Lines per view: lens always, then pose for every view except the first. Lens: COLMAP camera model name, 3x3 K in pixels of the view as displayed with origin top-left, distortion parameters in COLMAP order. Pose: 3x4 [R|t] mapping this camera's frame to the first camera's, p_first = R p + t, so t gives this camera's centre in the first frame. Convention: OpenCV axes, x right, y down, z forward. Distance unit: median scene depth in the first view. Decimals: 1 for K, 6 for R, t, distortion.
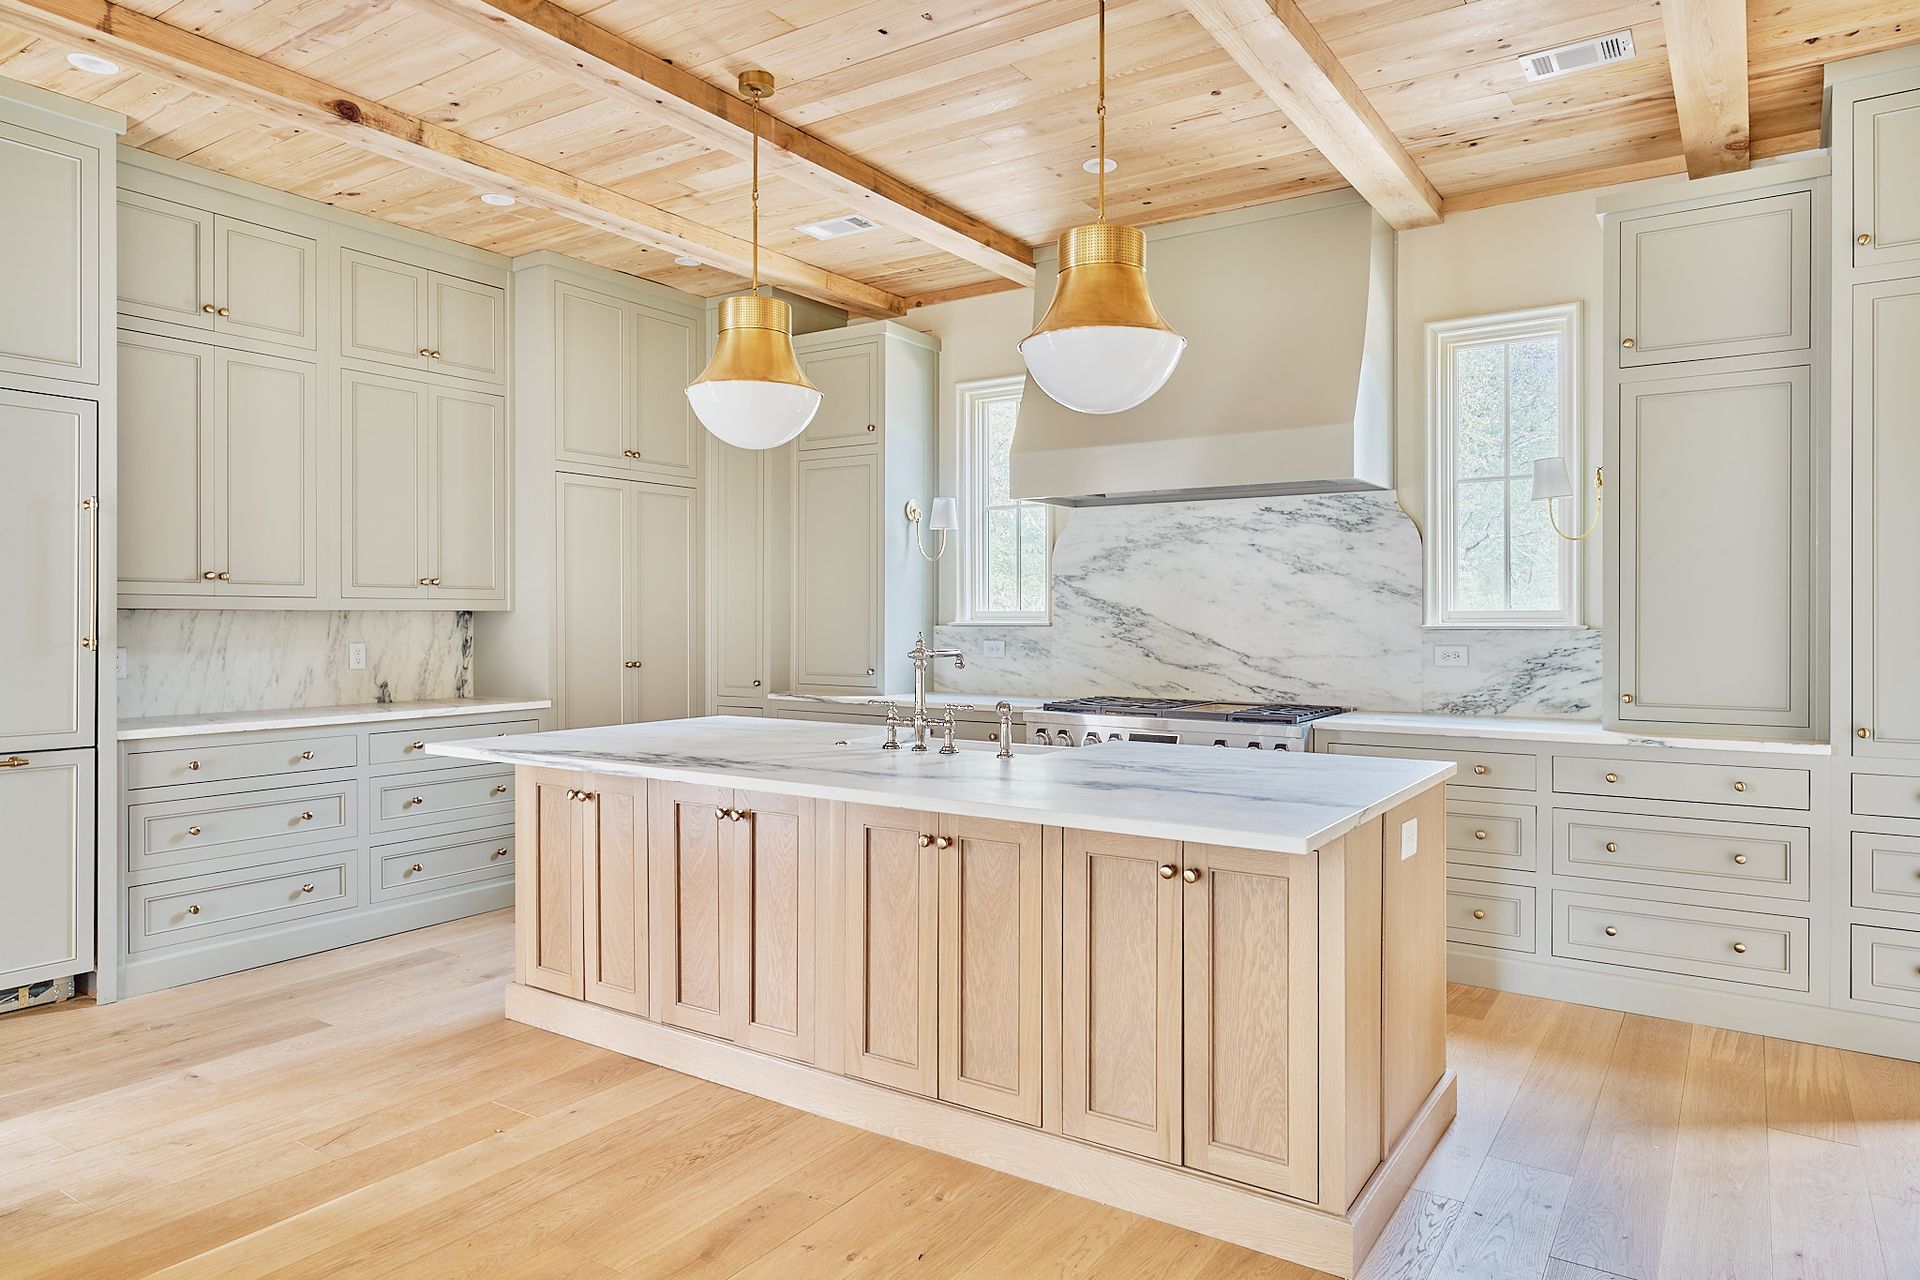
lens RADIAL K [[1187.8, 0, 980.9], [0, 1187.8, 618.1], [0, 0, 1]] dist [0.004796, 0.000401]
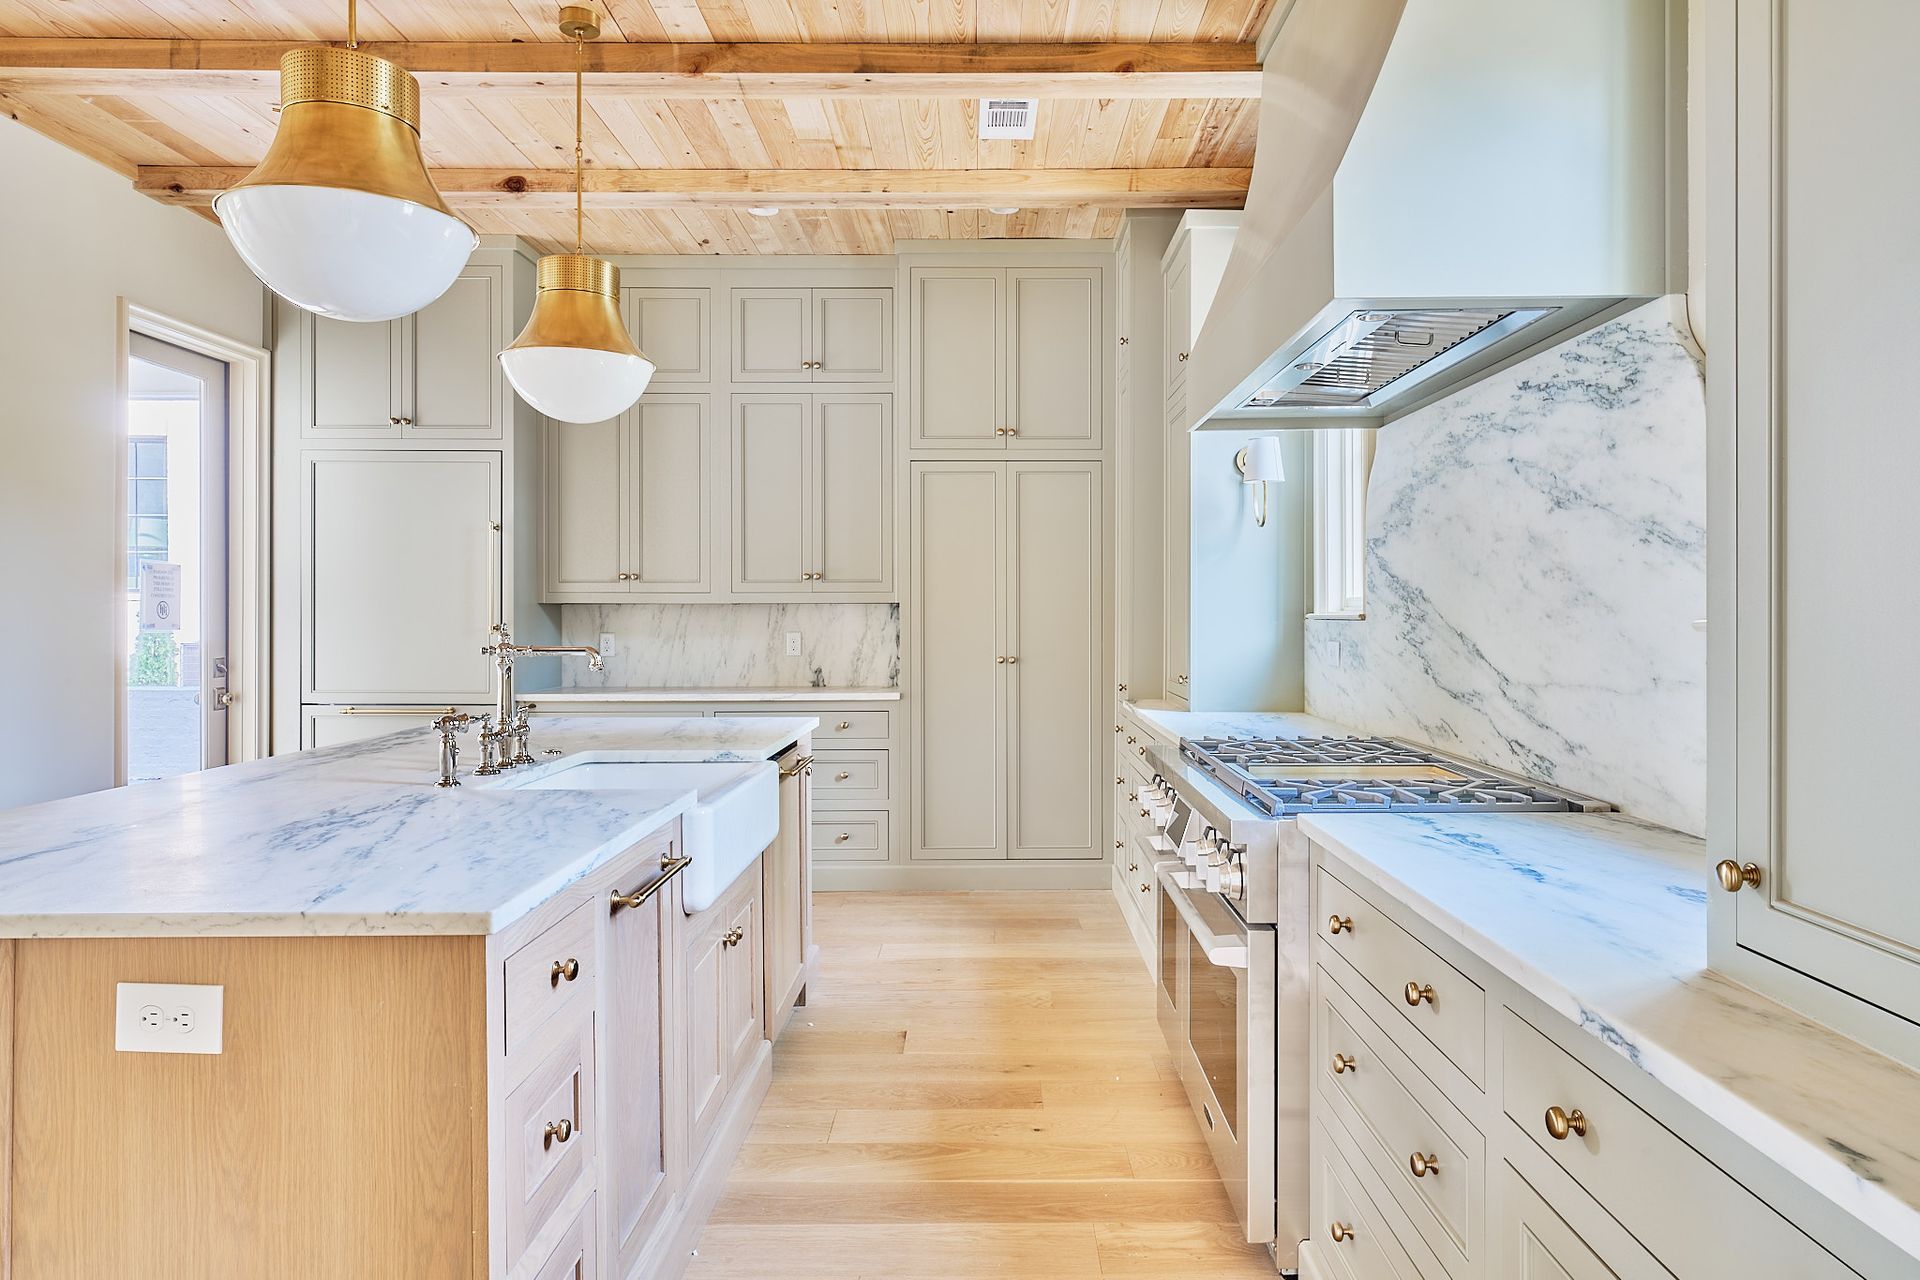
lens RADIAL K [[1187.8, 0, 980.9], [0, 1187.8, 618.1], [0, 0, 1]] dist [0.004796, 0.000401]
pose [[0.552961, 0.002345, -0.833204, 0.538374], [0.001223, 0.999993, 0.003626, 0.003522], [0.833206, -0.003024, 0.552954, 0.544815]]
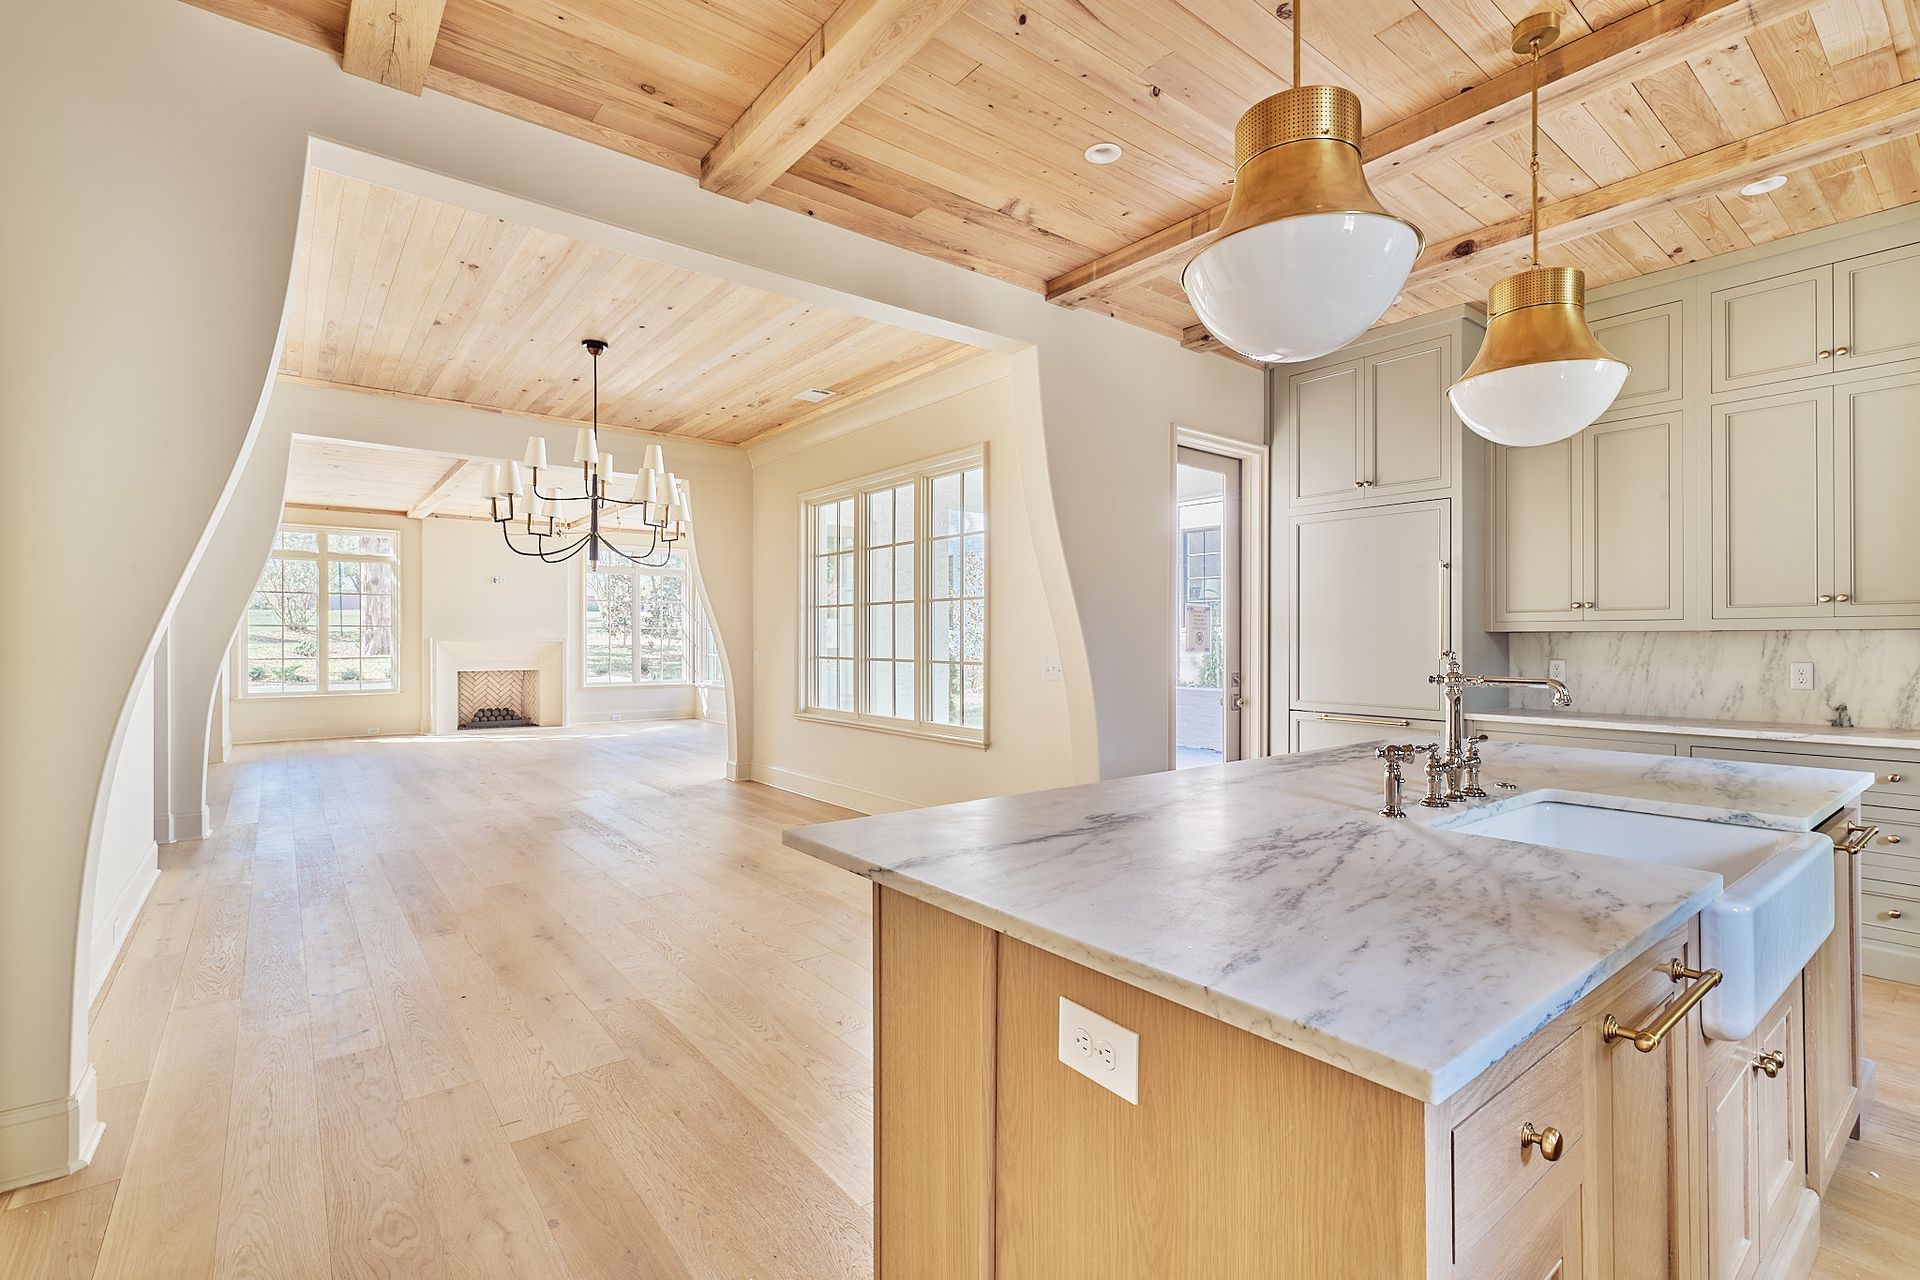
lens RADIAL K [[870.0, 0, 964.3], [0, 870.0, 636.6], [0, 0, 1]] dist [-0.002682, 0.000241]
pose [[-0.303236, -0.004997, -0.952902, 0.399983], [0.000176, 0.999986, -0.005300, 0.002745], [0.952915, -0.001775, -0.303231, 0.573743]]
